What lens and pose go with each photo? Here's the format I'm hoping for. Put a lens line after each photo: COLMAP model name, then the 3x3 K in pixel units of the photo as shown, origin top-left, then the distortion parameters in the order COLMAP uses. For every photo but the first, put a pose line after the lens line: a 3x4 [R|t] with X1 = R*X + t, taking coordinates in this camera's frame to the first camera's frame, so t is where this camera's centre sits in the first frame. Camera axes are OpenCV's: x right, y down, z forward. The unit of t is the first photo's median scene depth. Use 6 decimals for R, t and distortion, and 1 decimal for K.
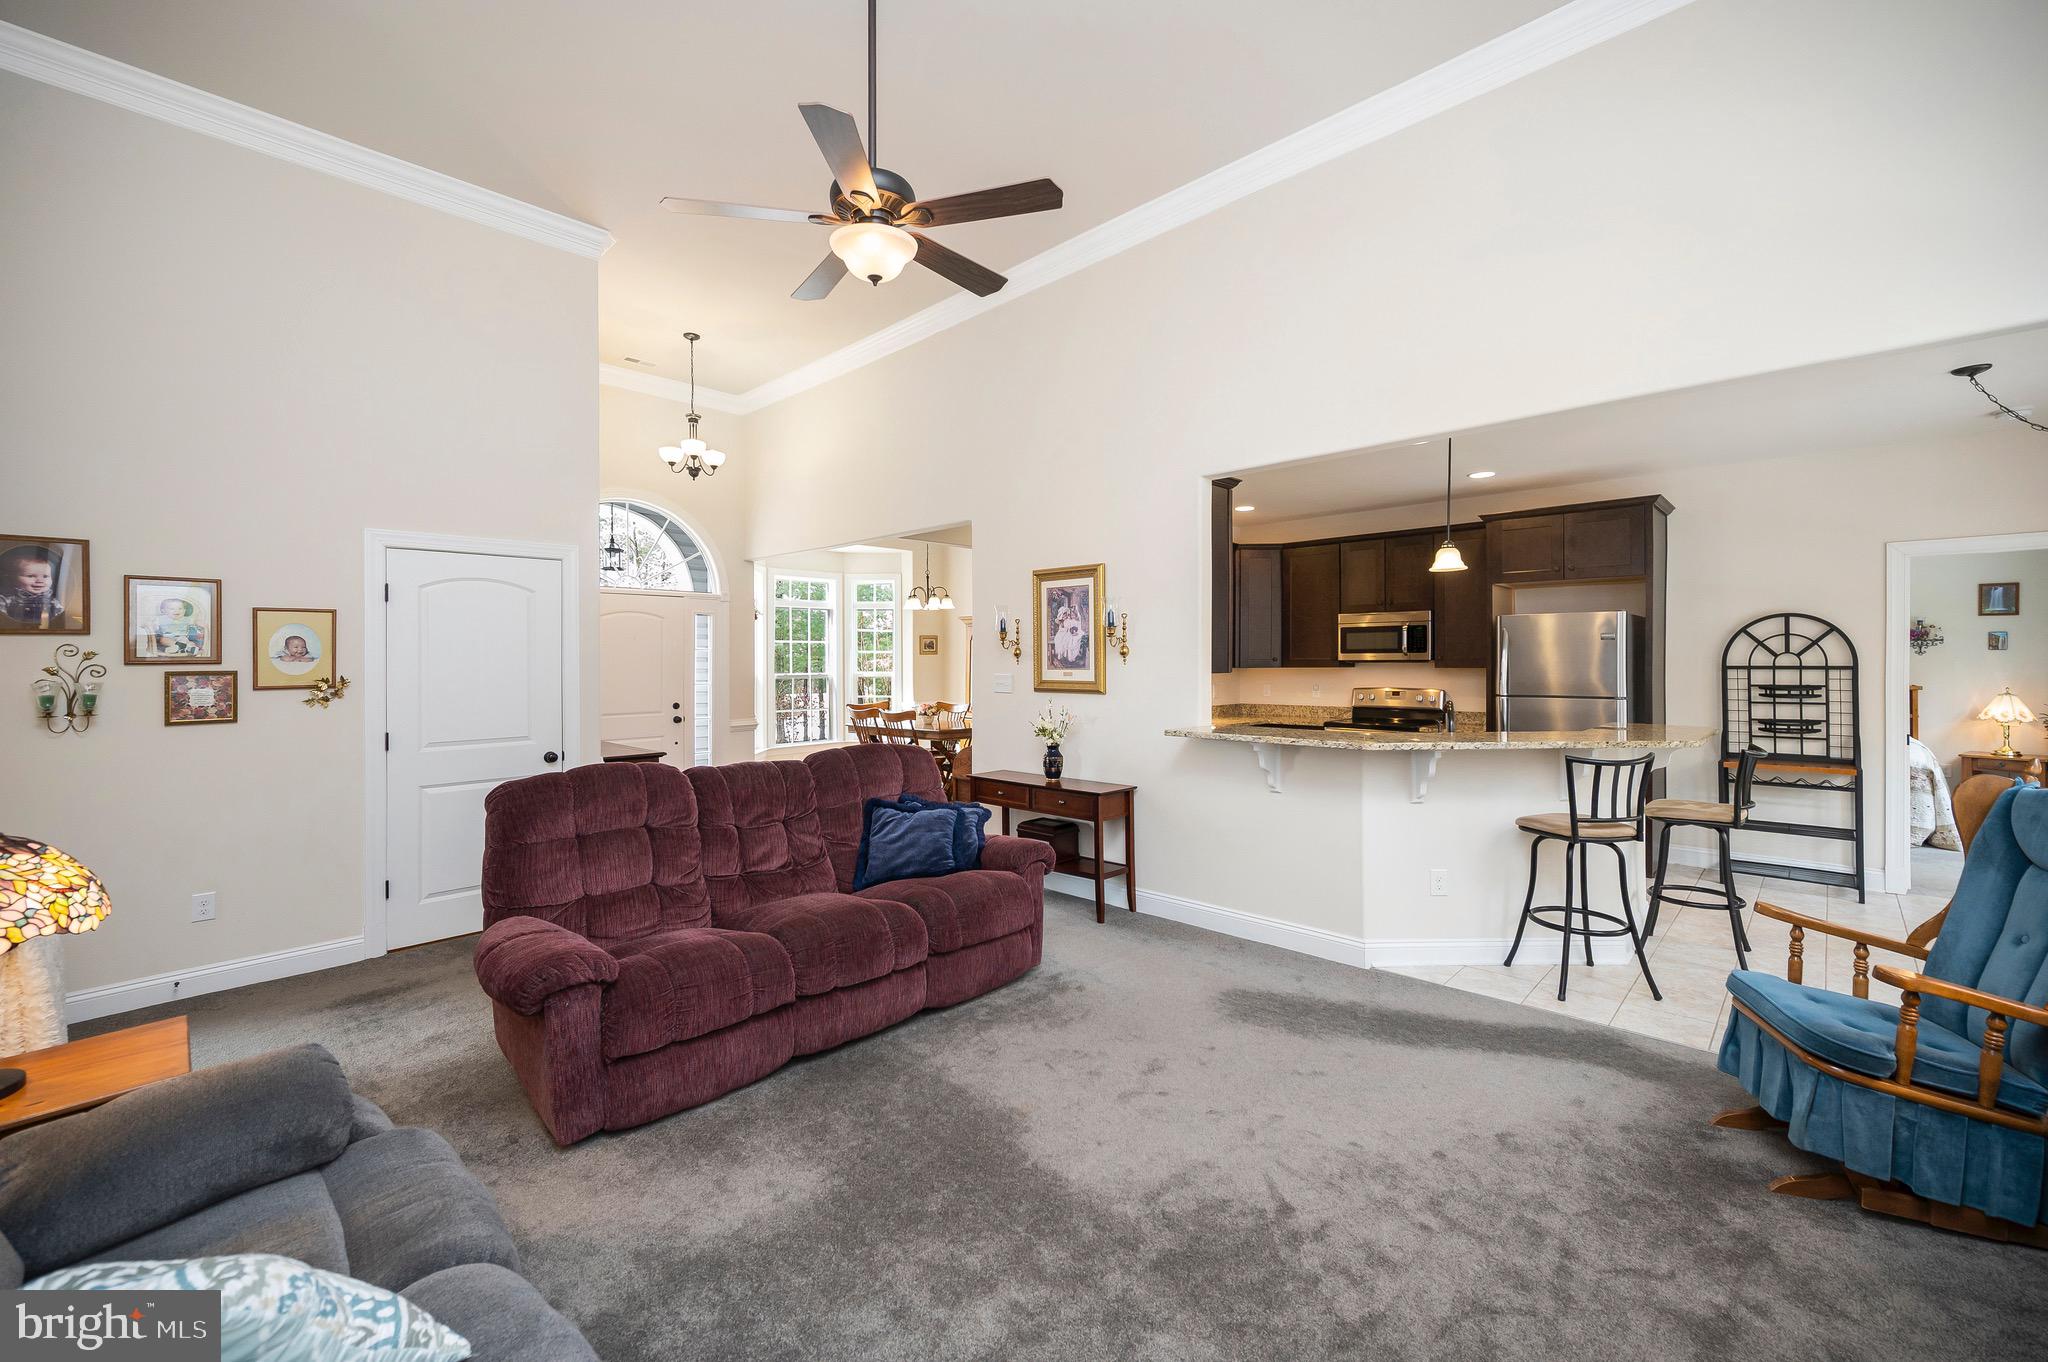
lens RADIAL K [[852.9, 0, 1102.0], [0, 852.9, 658.4], [0, 0, 1]] dist [-0.014379, 0.020725]
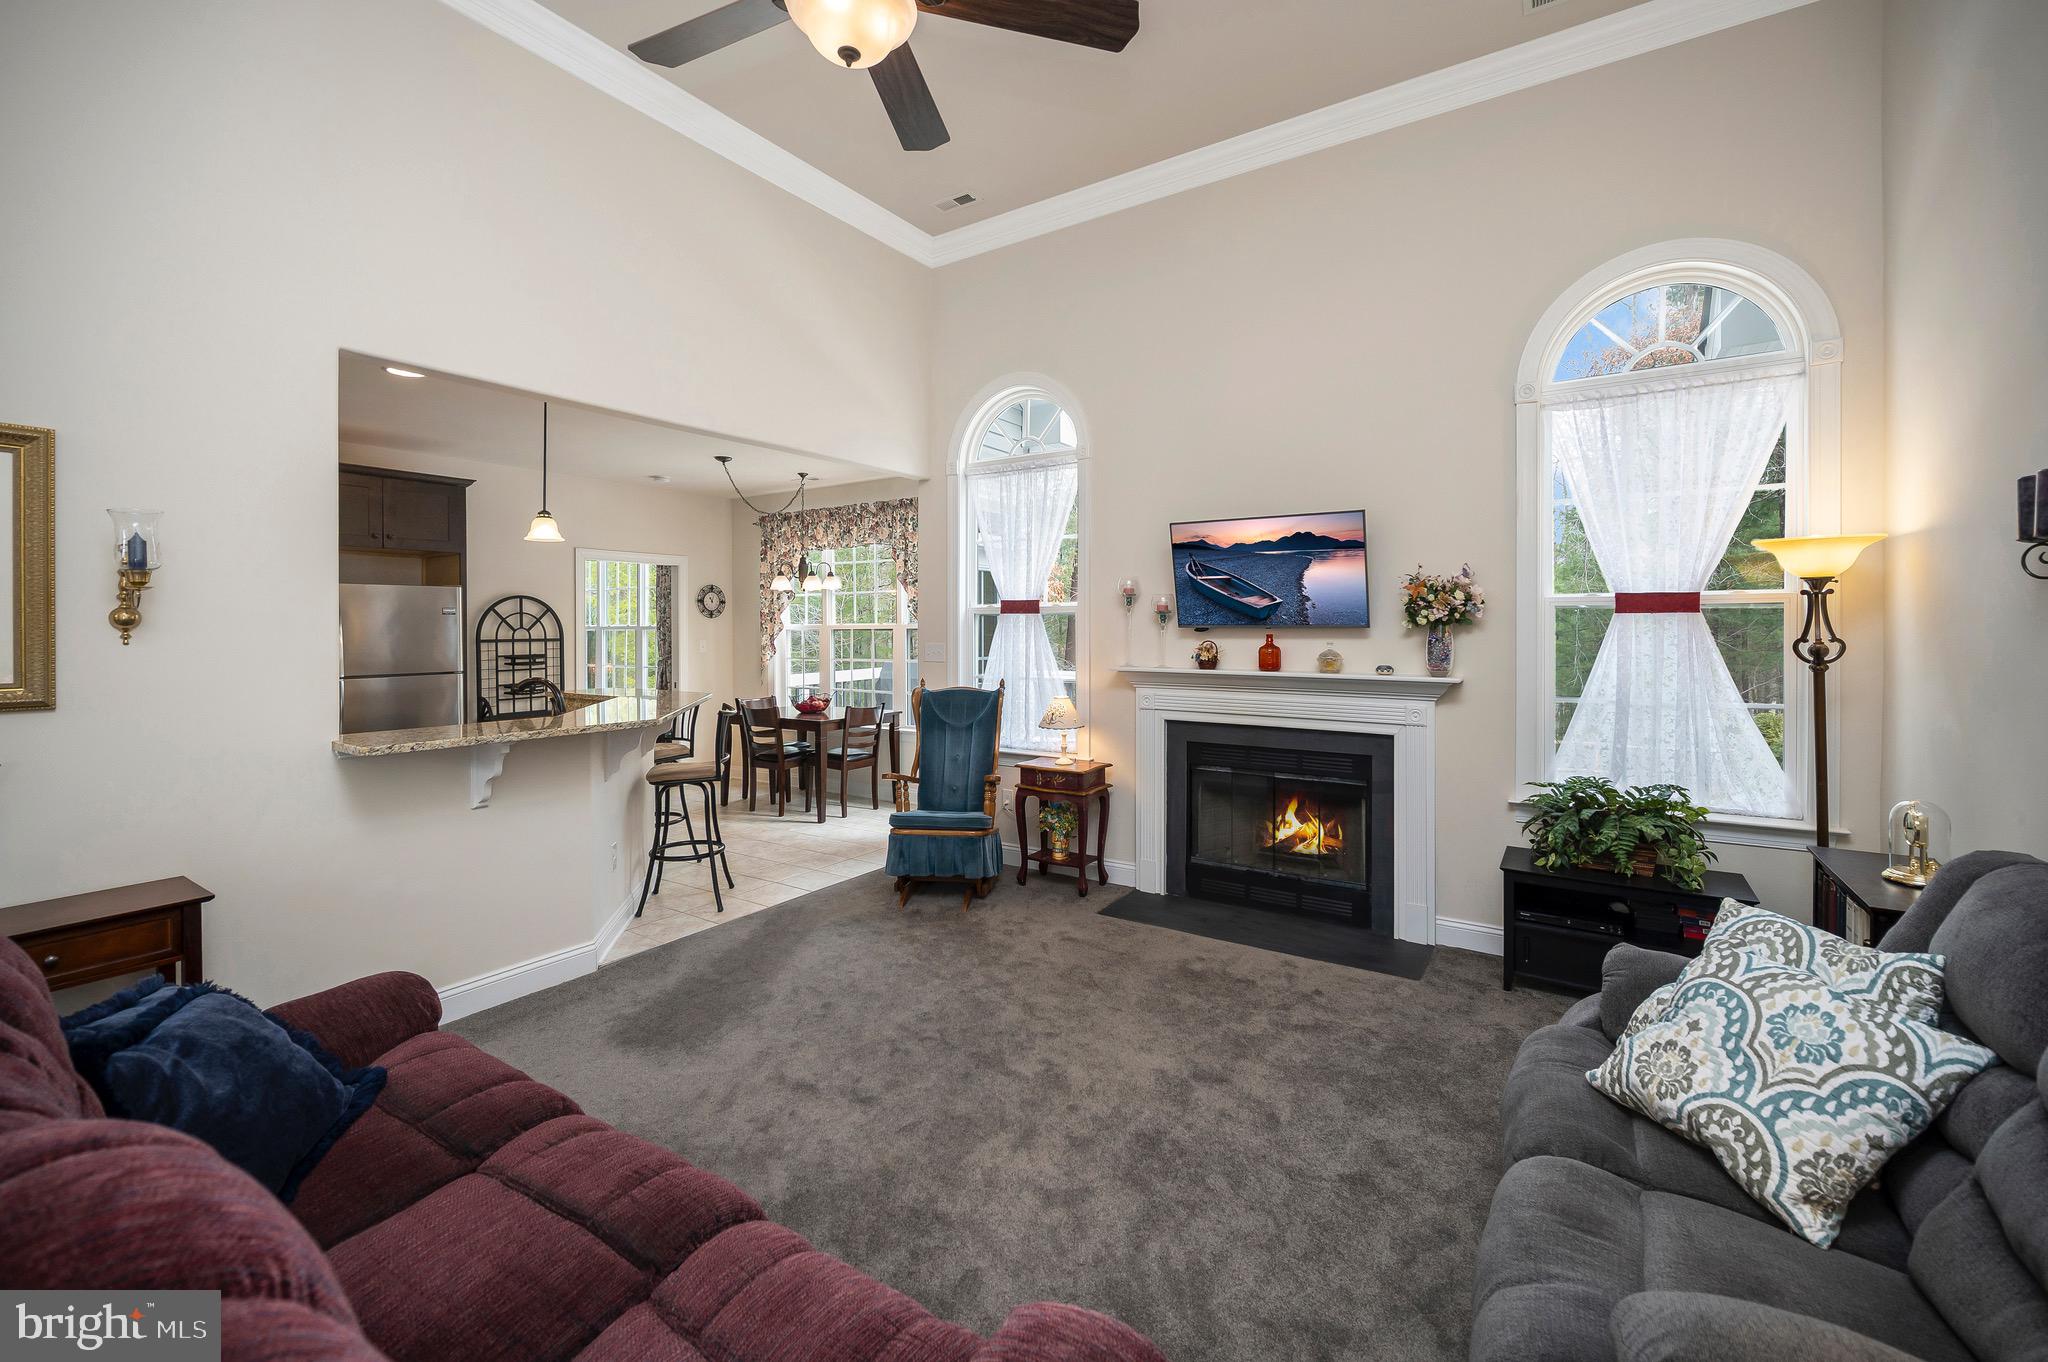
lens RADIAL K [[805.1, 0, 996.7], [0, 805.1, 629.0], [0, 0, 1]] dist [0.023369, 0.000026]
pose [[-0.099159, 0.001595, 0.995070, -0.415636], [0.001023, 0.999998, -0.001501, -0.003050], [-0.995071, 0.000869, -0.099160, 0.446784]]
